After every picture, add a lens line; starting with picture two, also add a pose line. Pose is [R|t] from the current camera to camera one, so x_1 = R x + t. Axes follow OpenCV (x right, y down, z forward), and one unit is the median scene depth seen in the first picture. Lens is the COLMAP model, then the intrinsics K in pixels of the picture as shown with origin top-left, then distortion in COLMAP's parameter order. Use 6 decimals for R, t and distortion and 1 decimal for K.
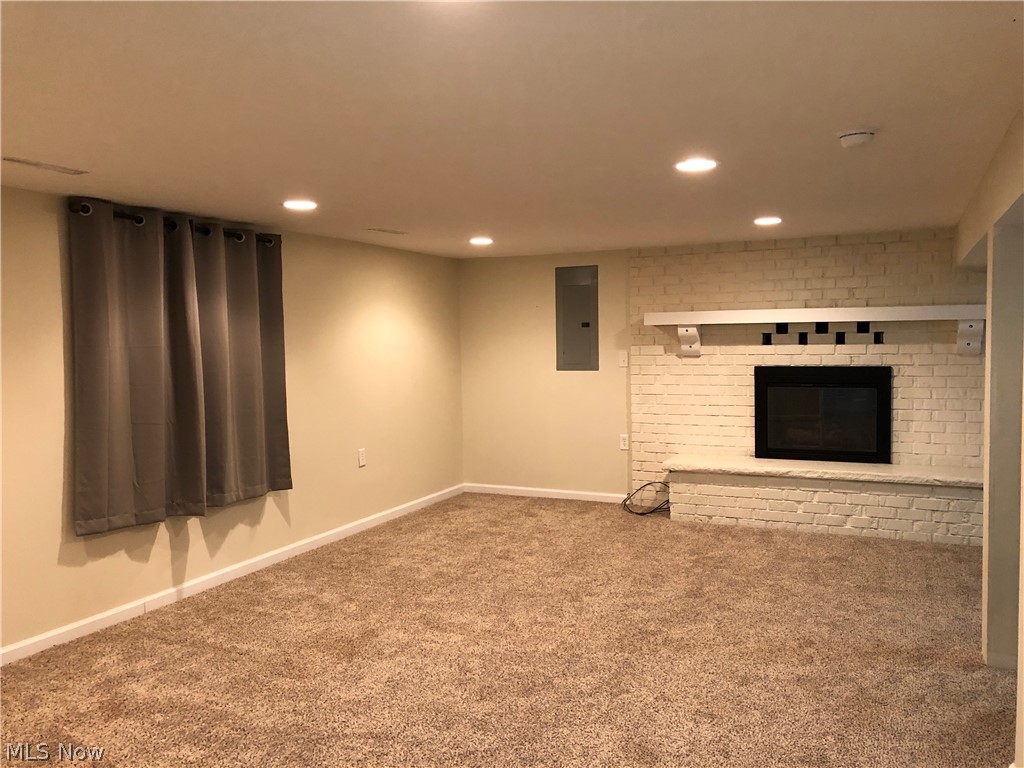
lens RADIAL K [[834.2, 0, 514.1], [0, 834.2, 369.1], [0, 0, 1]] dist [0.052450, -0.057999]
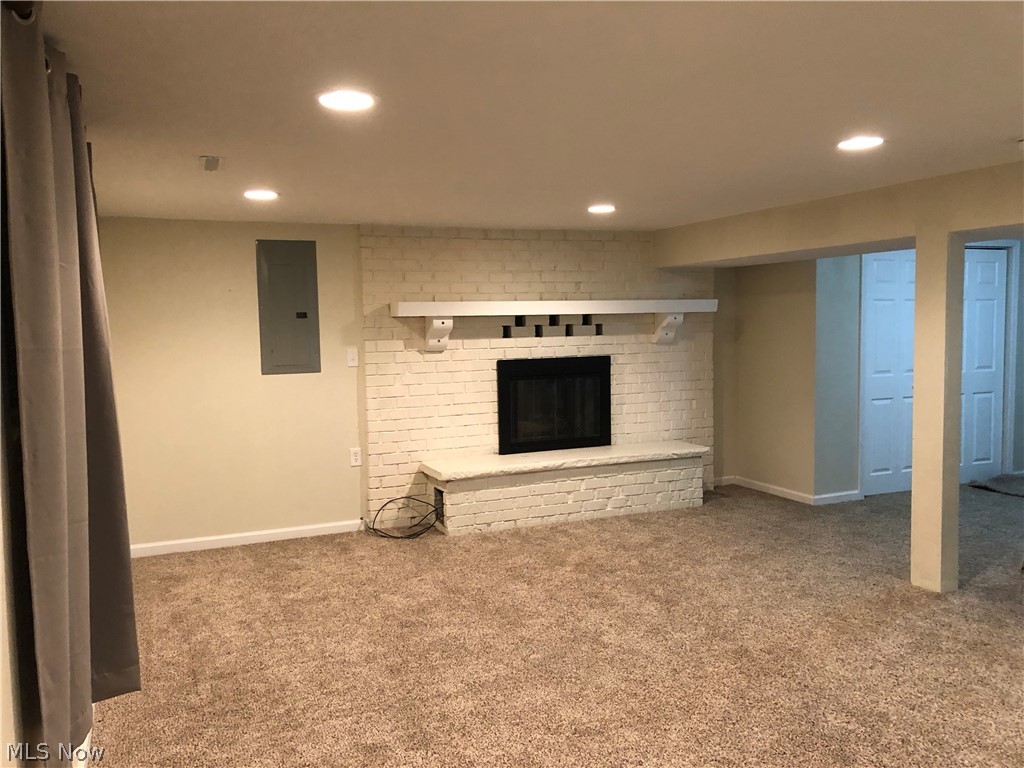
lens RADIAL K [[834.2, 0, 505.8], [0, 834.2, 370.9], [0, 0, 1]] dist [0.052450, -0.057999]
pose [[0.669519, -0.041700, 0.741623, -0.441202], [0.038010, 0.999038, 0.021860, -0.012318], [-0.741822, 0.013553, 0.670460, 0.377823]]
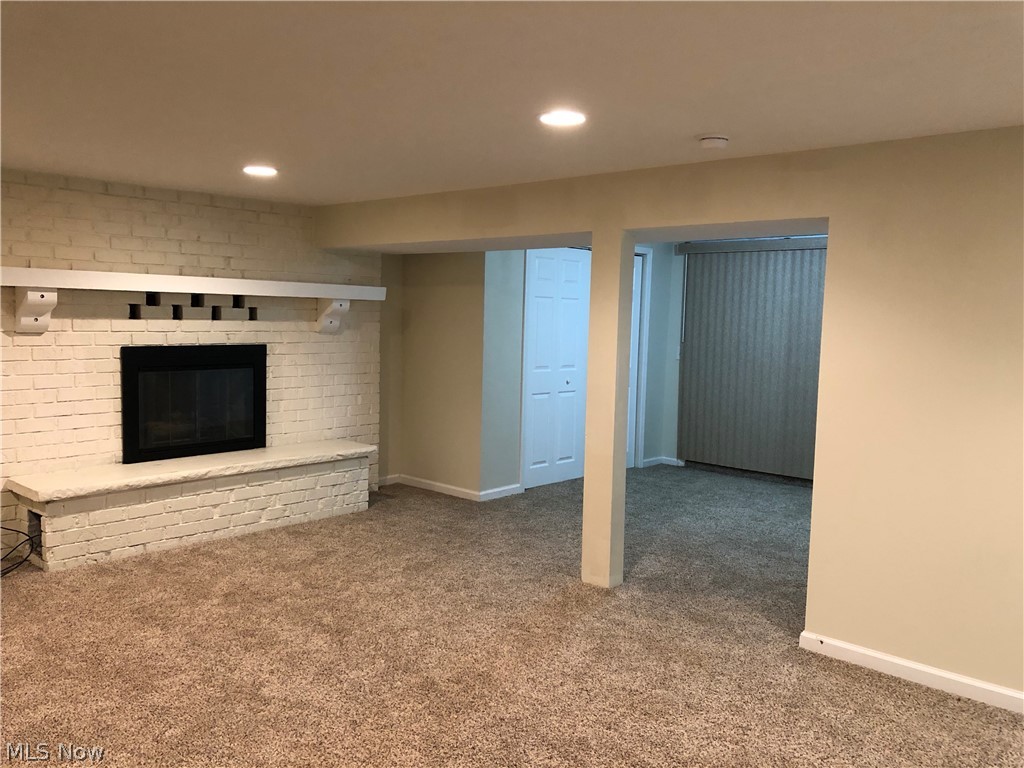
lens RADIAL K [[834.2, 0, 516.5], [0, 834.2, 376.7], [0, 0, 1]] dist [0.052450, -0.057999]
pose [[0.299810, -0.050231, 0.952676, -0.366618], [0.010355, 0.998725, 0.049401, -0.010743], [-0.953943, -0.004946, 0.299948, 0.448107]]
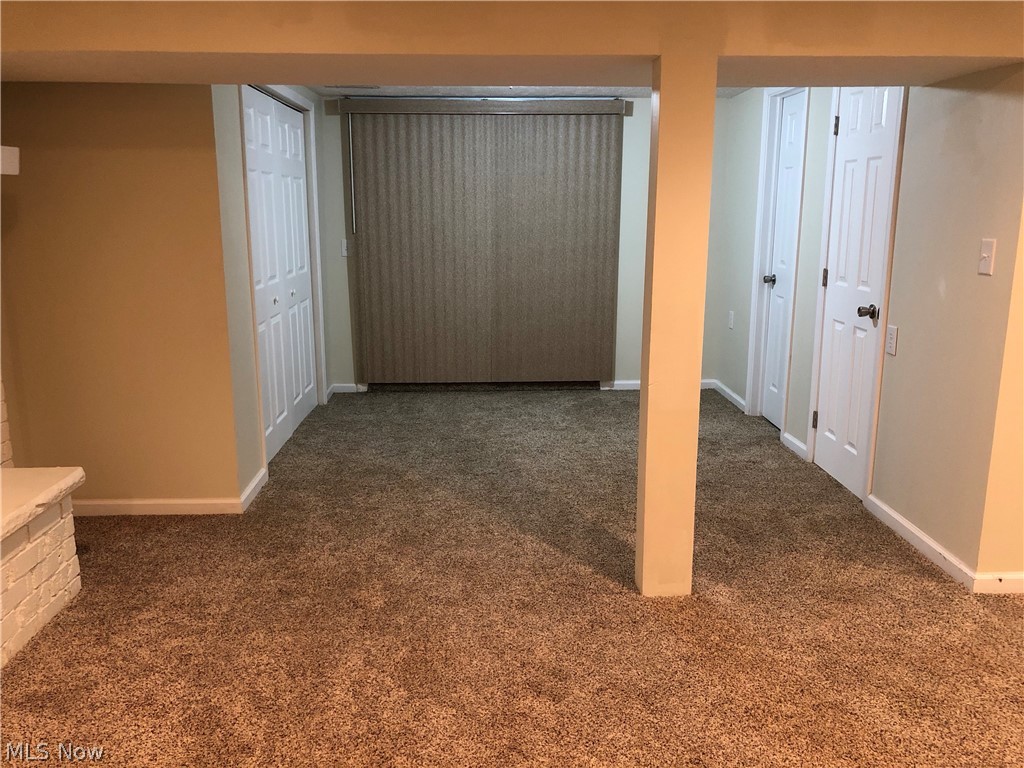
lens RADIAL K [[834.2, 0, 504.7], [0, 834.2, 378.8], [0, 0, 1]] dist [0.052450, -0.057999]
pose [[-0.461491, -0.168785, 0.870941, -0.036495], [0.040914, 0.976640, 0.210949, -0.030356], [-0.886201, 0.132985, -0.443805, 0.887690]]
